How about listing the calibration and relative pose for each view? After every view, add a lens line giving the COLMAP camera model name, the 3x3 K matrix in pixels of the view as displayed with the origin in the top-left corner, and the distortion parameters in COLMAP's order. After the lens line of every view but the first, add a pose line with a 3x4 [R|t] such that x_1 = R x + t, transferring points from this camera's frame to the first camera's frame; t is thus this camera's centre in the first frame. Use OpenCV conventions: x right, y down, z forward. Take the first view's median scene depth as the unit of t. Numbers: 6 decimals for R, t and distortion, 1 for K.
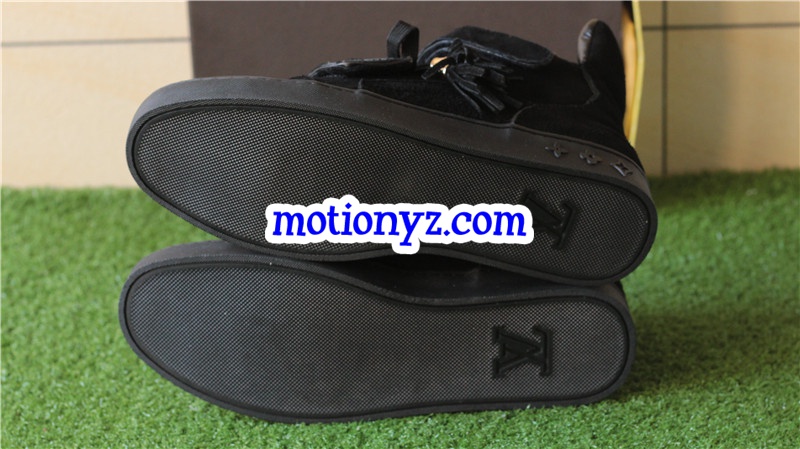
lens RADIAL K [[2018.3, 0, 410.9], [0, 2018.3, 271.6], [0, 0, 1]] dist [-0.114436, 0.000000]
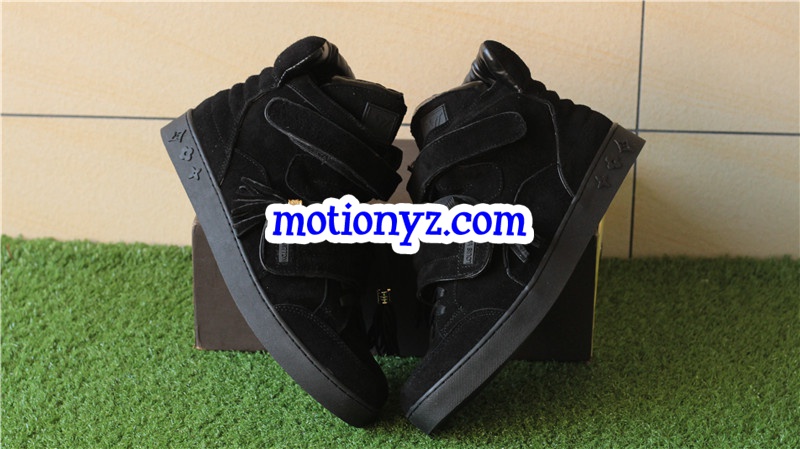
lens RADIAL K [[2018.3, 0, 418.5], [0, 2018.3, 222.2], [0, 0, 1]] dist [-0.114436, 0.000000]
pose [[0.998828, 0.047329, 0.010111, -0.006141], [-0.047739, 0.997842, 0.045087, -0.121545], [-0.007956, -0.045517, 0.998932, -0.144359]]
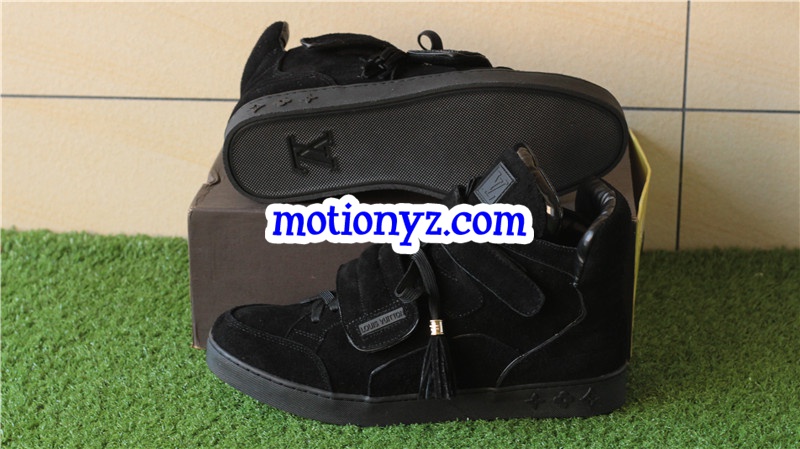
lens RADIAL K [[2018.3, 0, 406.4], [0, 2018.3, 204.1], [0, 0, 1]] dist [-0.114436, 0.000000]
pose [[0.998638, 0.044952, -0.026487, 0.014379], [-0.044137, 0.998558, 0.030574, -0.103744], [0.027823, -0.029363, 0.999182, -0.040748]]
